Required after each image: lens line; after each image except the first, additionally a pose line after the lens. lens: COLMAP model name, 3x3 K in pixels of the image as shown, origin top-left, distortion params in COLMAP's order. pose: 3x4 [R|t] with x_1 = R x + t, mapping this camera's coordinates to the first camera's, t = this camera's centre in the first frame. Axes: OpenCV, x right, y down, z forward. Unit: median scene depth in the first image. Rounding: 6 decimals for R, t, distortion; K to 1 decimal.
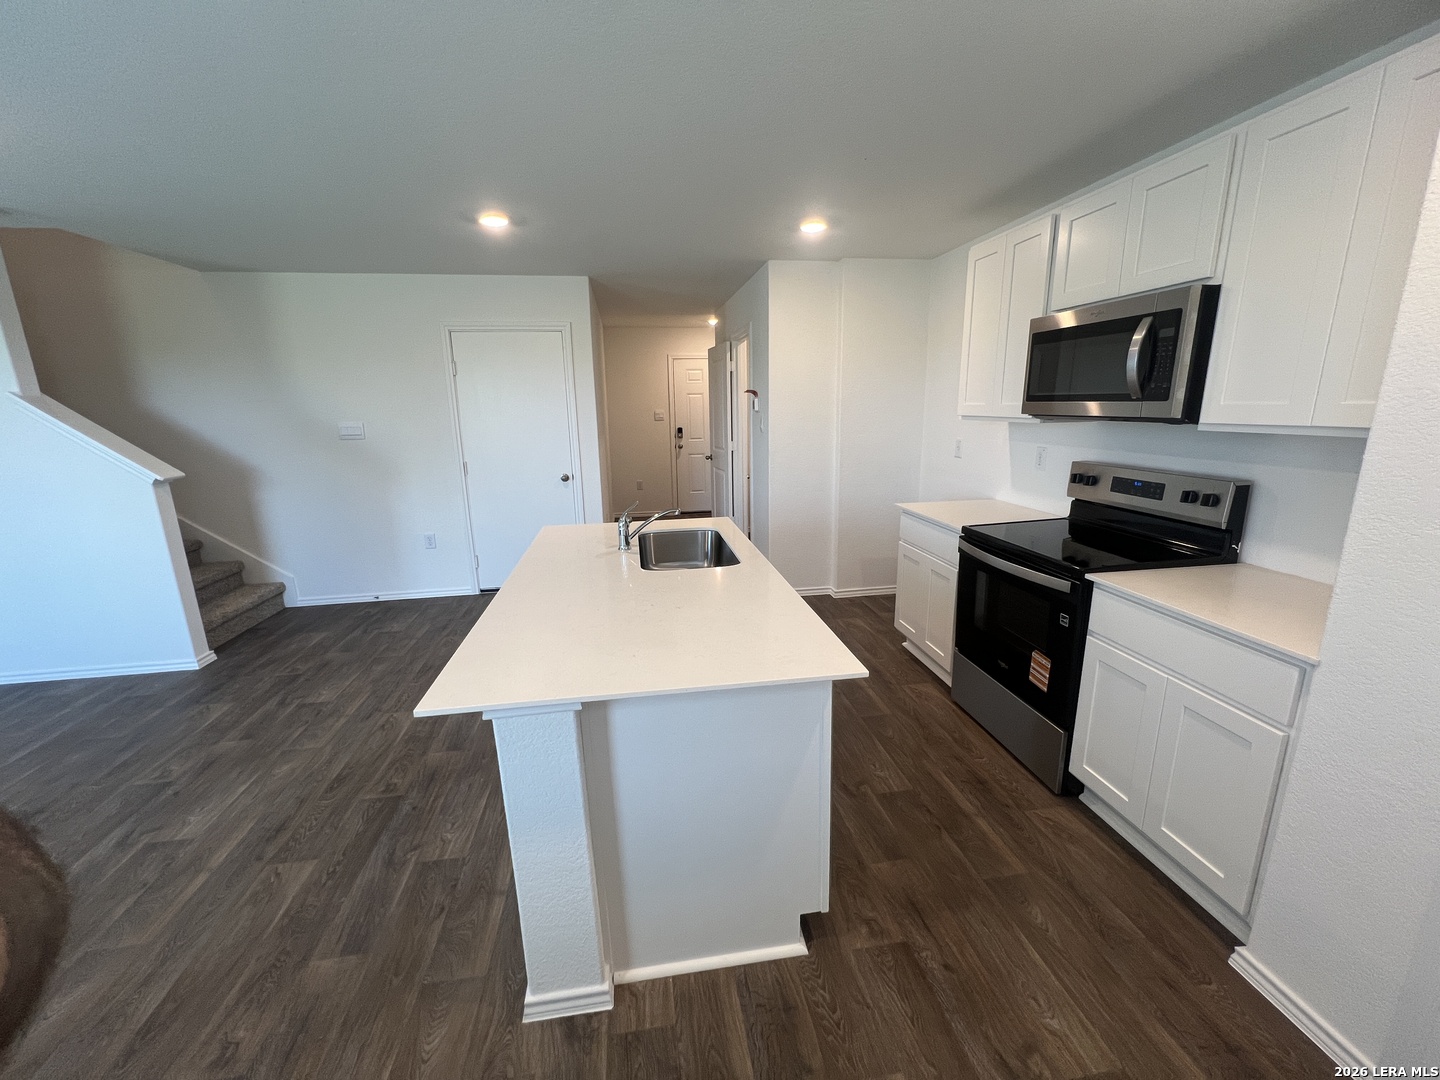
lens RADIAL K [[583.8, 0, 704.4], [0, 583.8, 533.2], [0, 0, 1]] dist [0.002910, 0.001471]
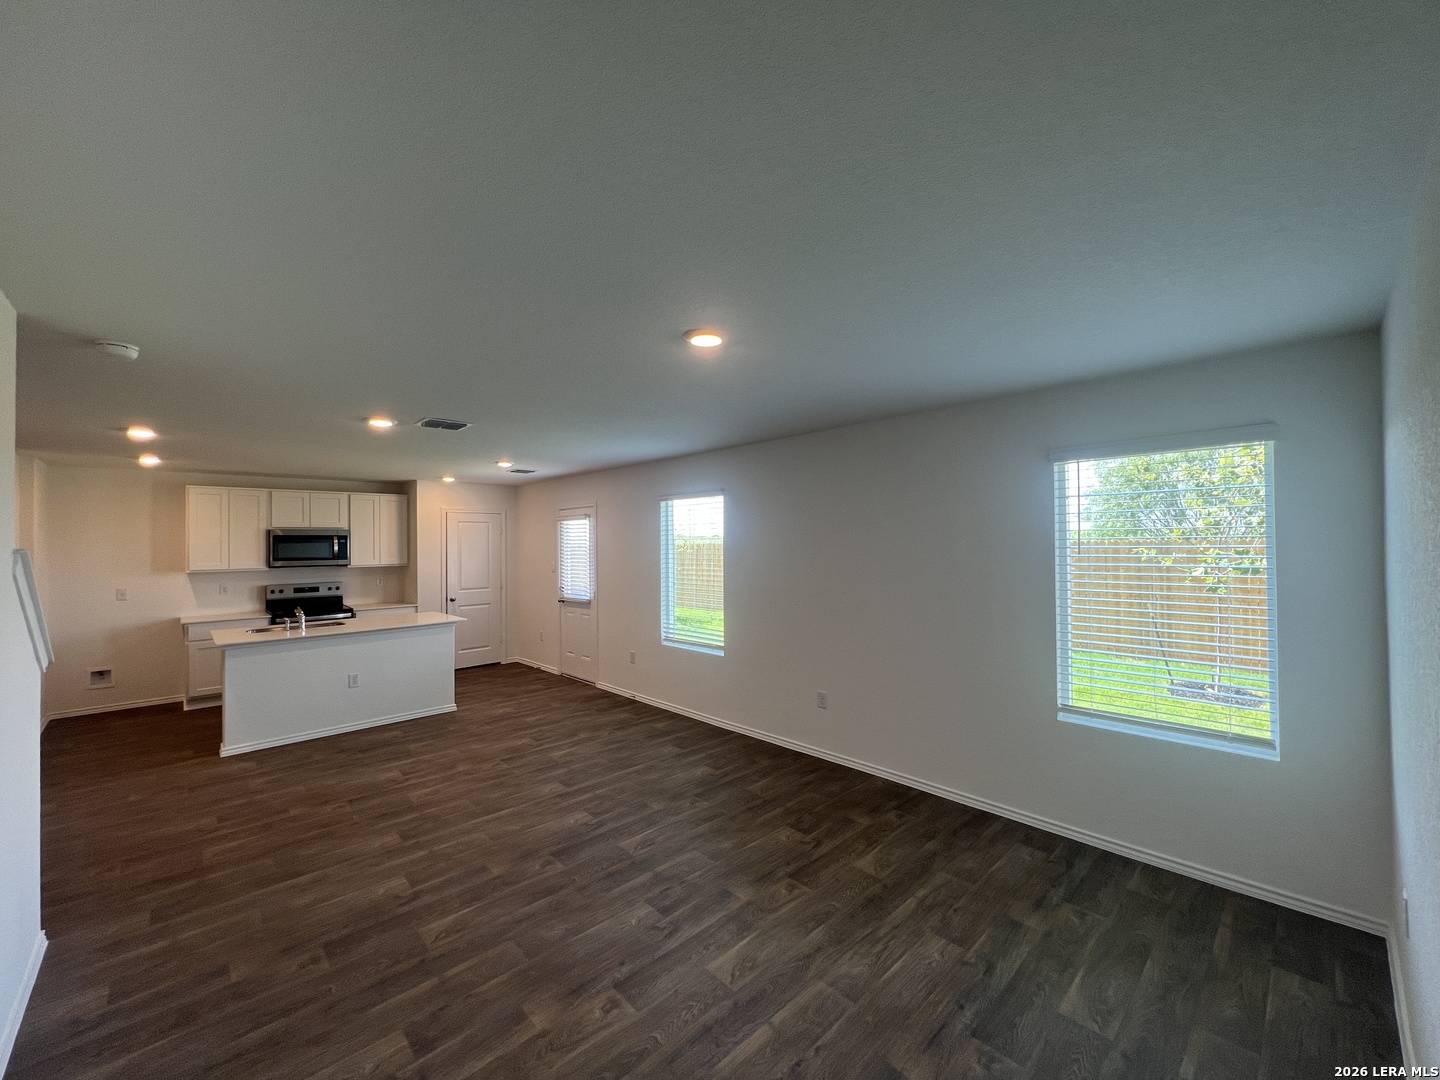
lens RADIAL K [[575.3, 0, 713.2], [0, 575.3, 554.1], [0, 0, 1]] dist [-0.002774, 0.000961]
pose [[-0.578435, 0.014546, 0.815599, -2.591673], [0.202761, 0.971025, 0.126483, -0.187951], [-0.790127, 0.238534, -0.564625, 0.906328]]
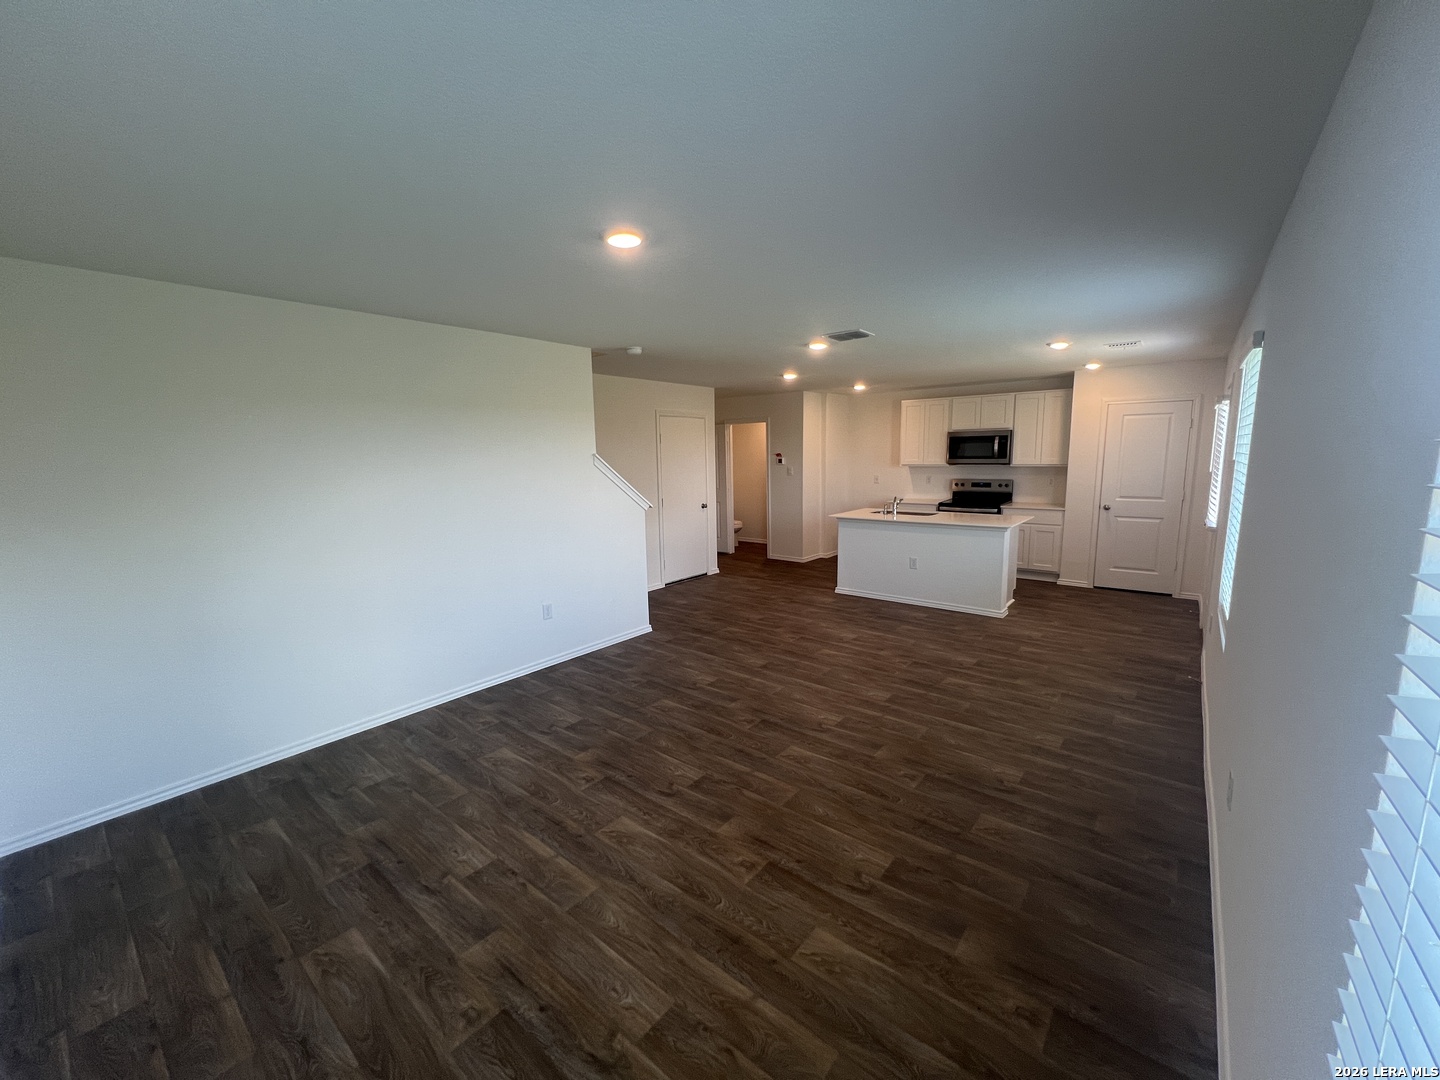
lens RADIAL K [[575.3, 0, 718.2], [0, 575.3, 535.7], [0, 0, 1]] dist [-0.002774, 0.000961]
pose [[0.732399, -0.086577, 0.675349, -2.392021], [0.149812, 0.988066, -0.035801, 0.093314], [-0.664190, 0.127396, 0.736629, -0.343677]]
